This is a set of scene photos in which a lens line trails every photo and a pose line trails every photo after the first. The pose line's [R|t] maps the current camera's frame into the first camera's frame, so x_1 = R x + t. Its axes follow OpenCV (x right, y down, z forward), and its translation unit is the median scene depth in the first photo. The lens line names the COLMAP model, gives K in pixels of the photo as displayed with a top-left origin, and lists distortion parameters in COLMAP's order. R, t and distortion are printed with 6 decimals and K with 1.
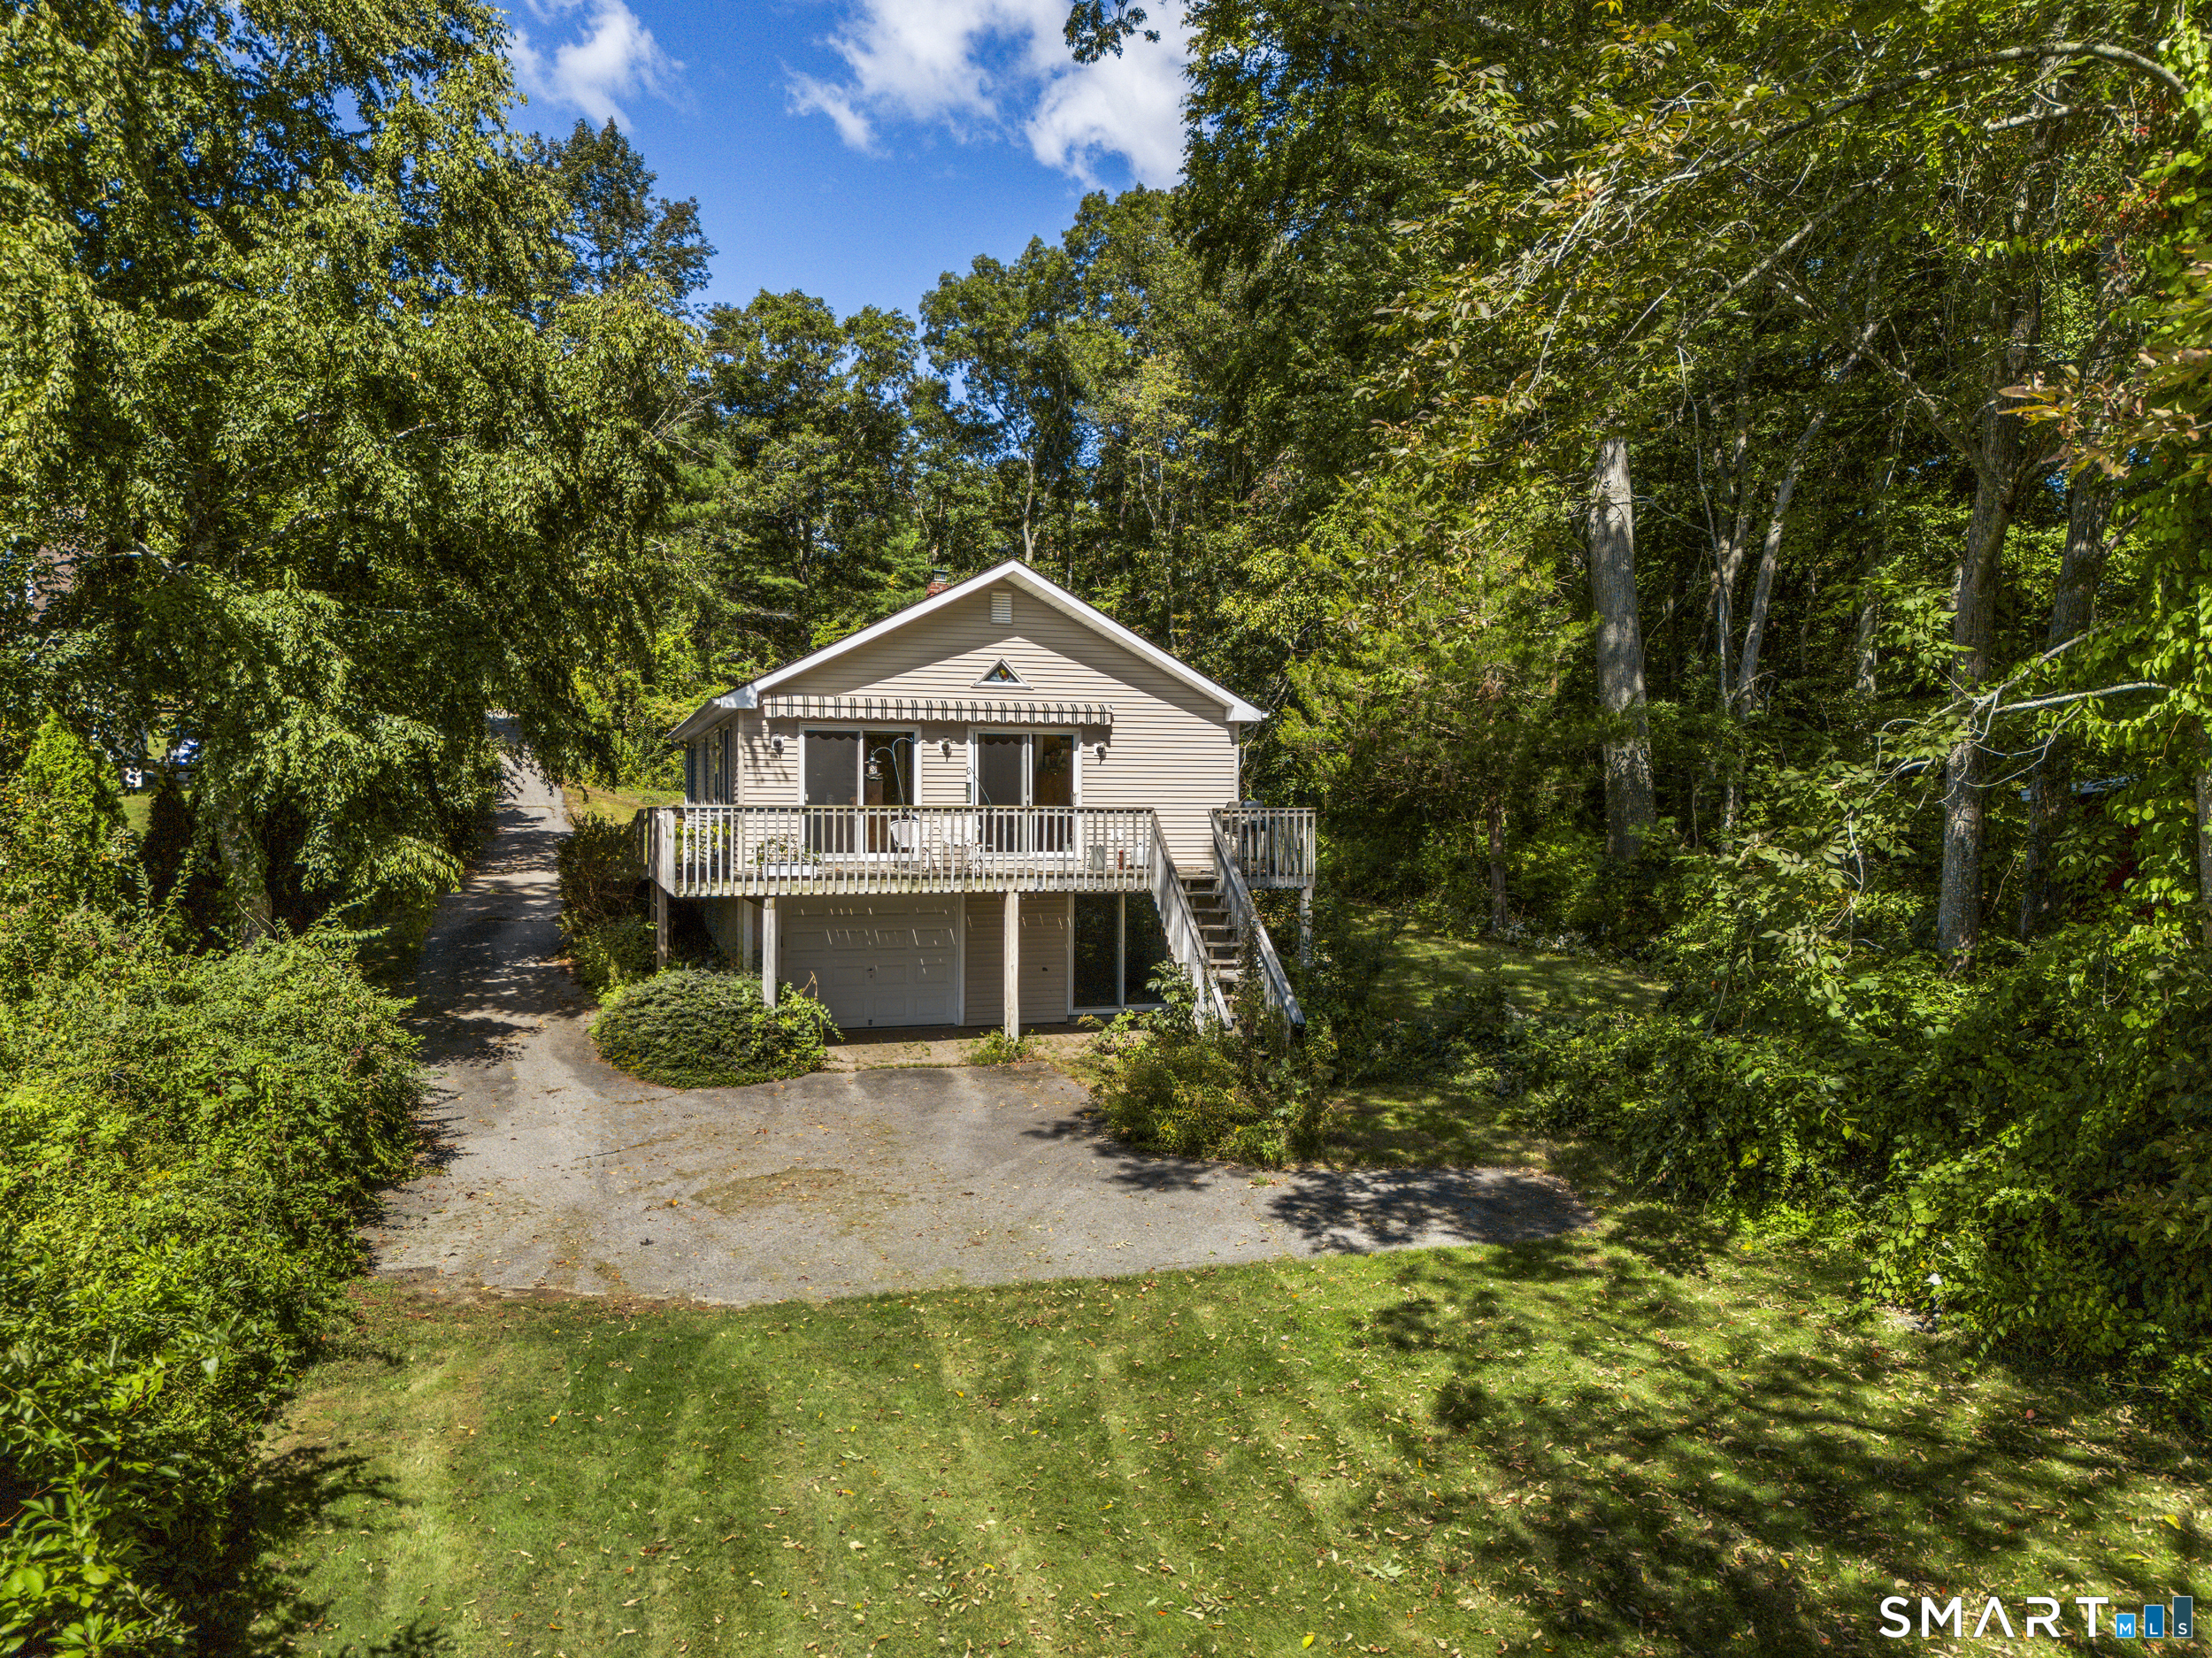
lens RADIAL K [[1584.7, 0, 1157.6], [0, 1584.7, 840.3], [0, 0, 1]] dist [0.045429, -0.010562]
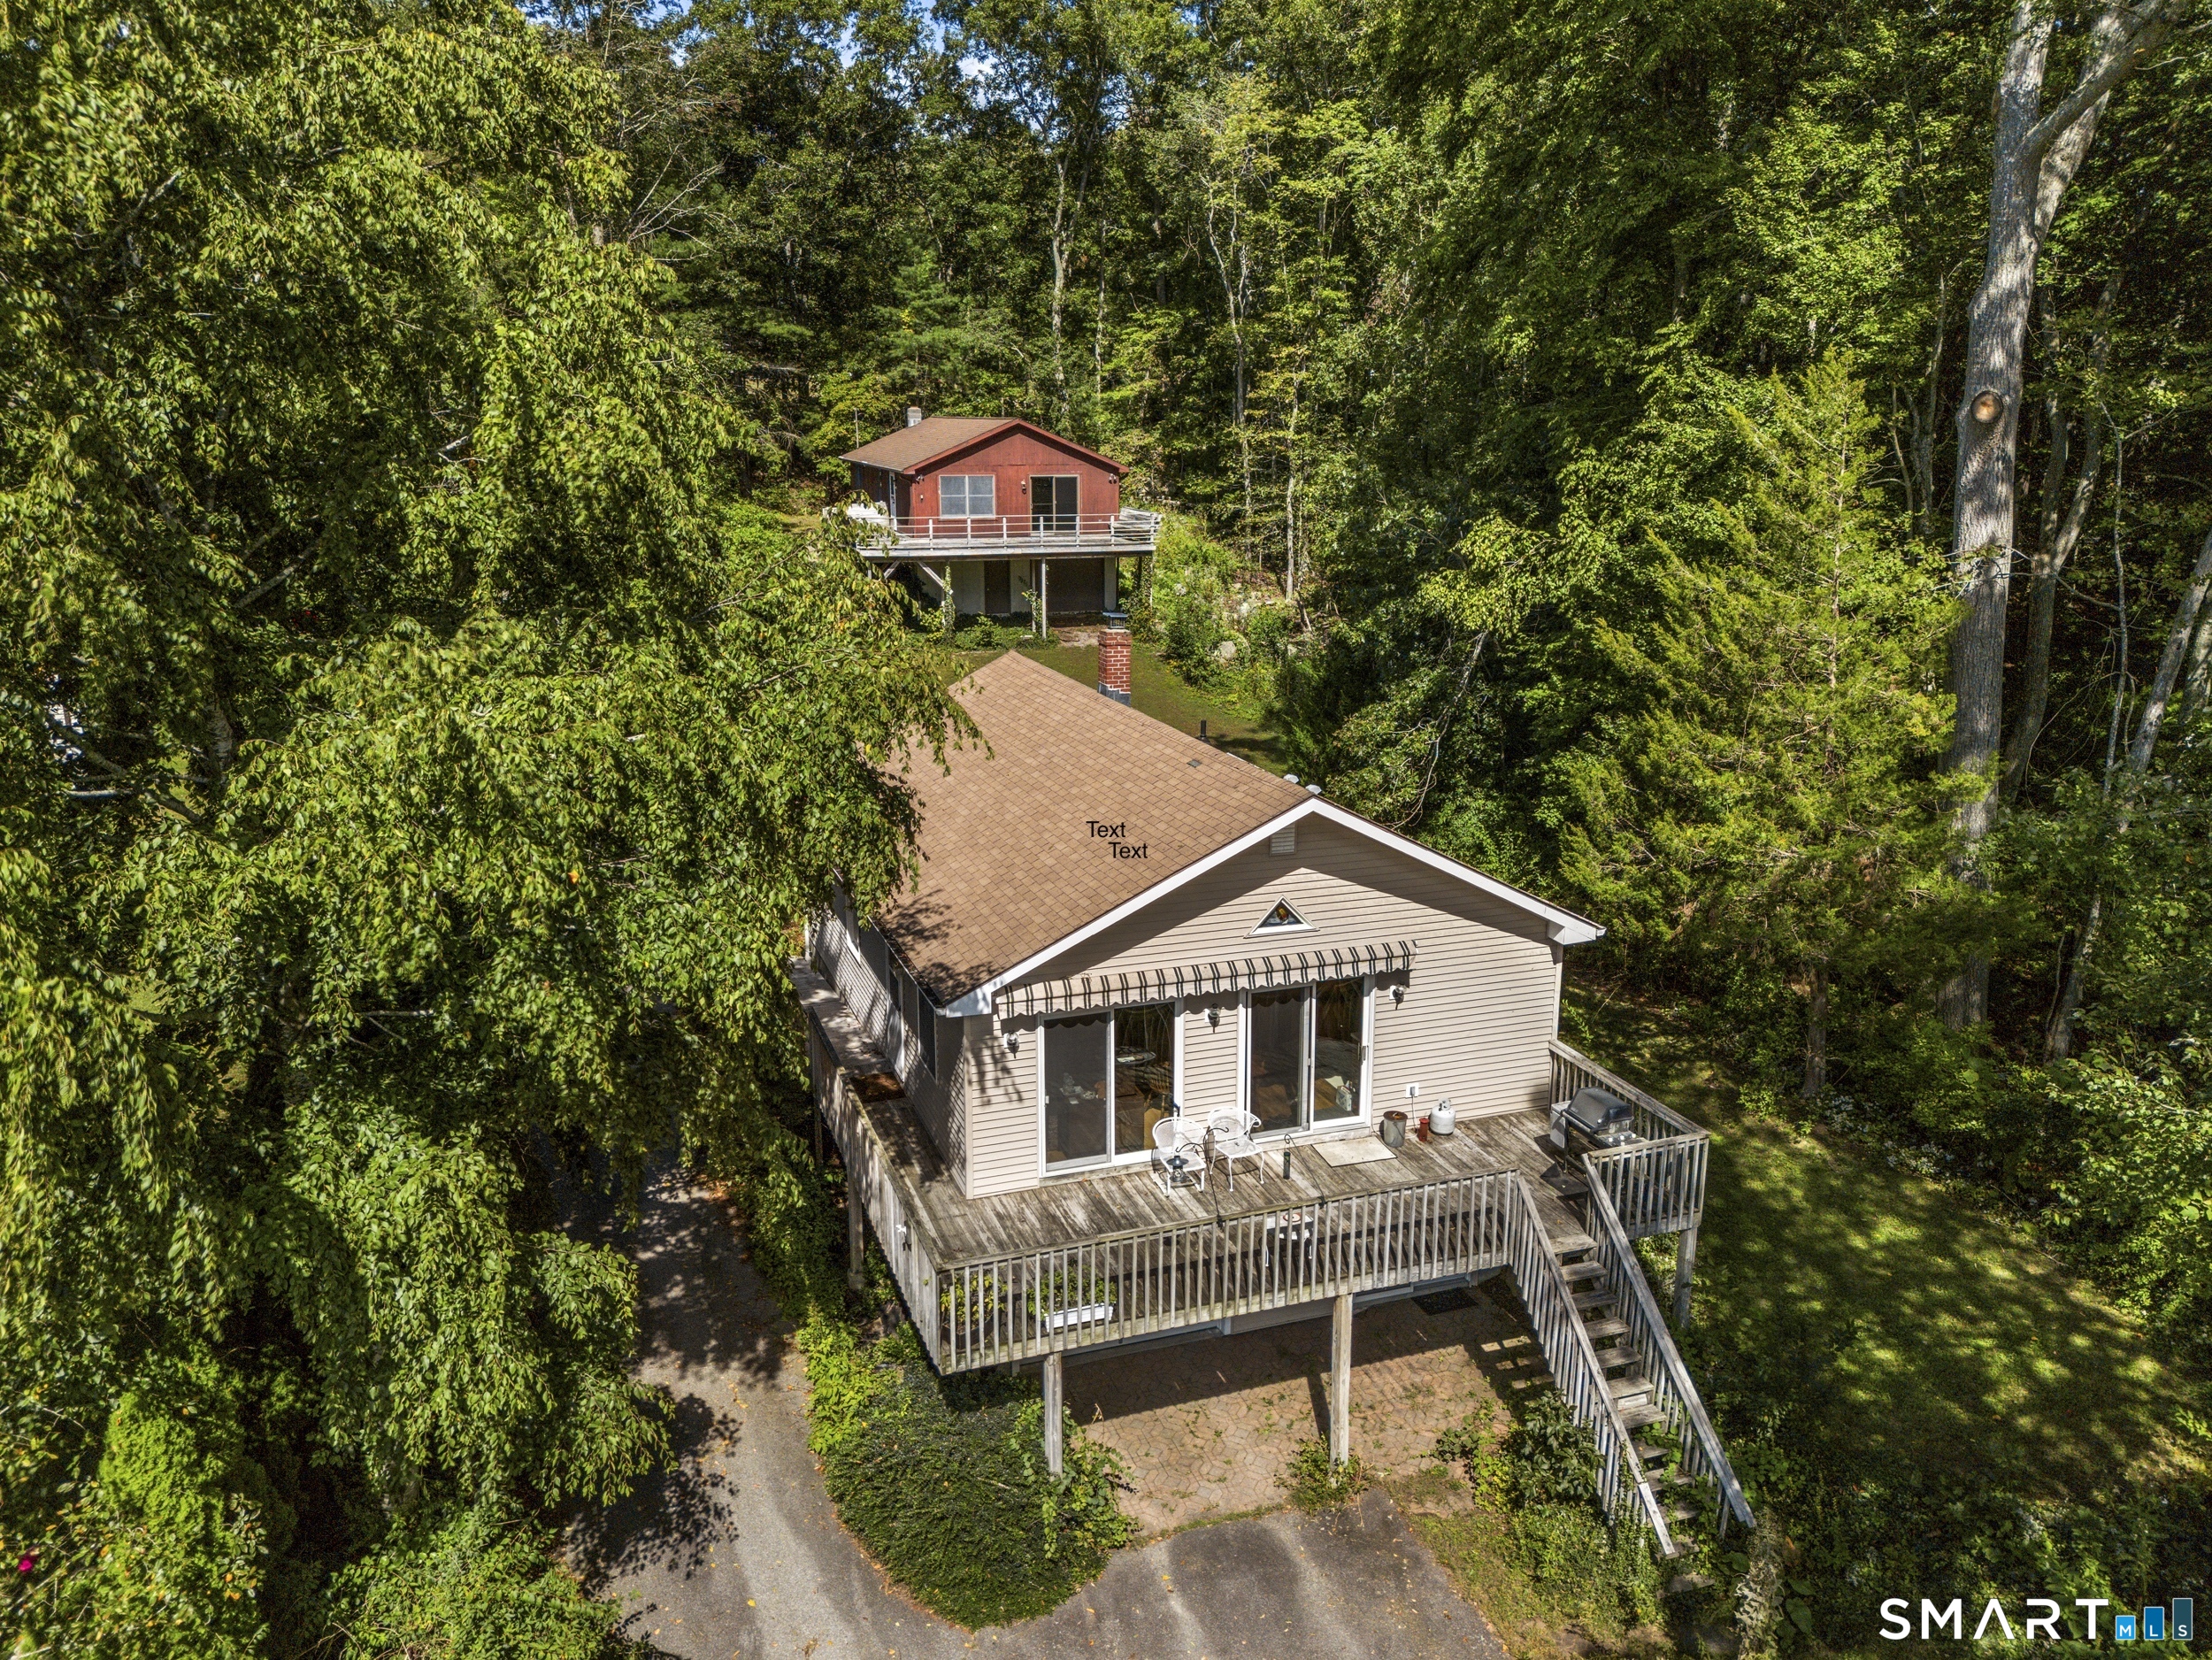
lens RADIAL K [[1584.8, 0, 1110.8], [0, 1584.8, 837.2], [0, 0, 1]] dist [0.045429, -0.010562]
pose [[0.999999, -0.000632, -0.000836, -0.181663], [0.000815, 0.970152, 0.242495, -0.331071], [0.000658, -0.242496, 0.970152, 0.261015]]
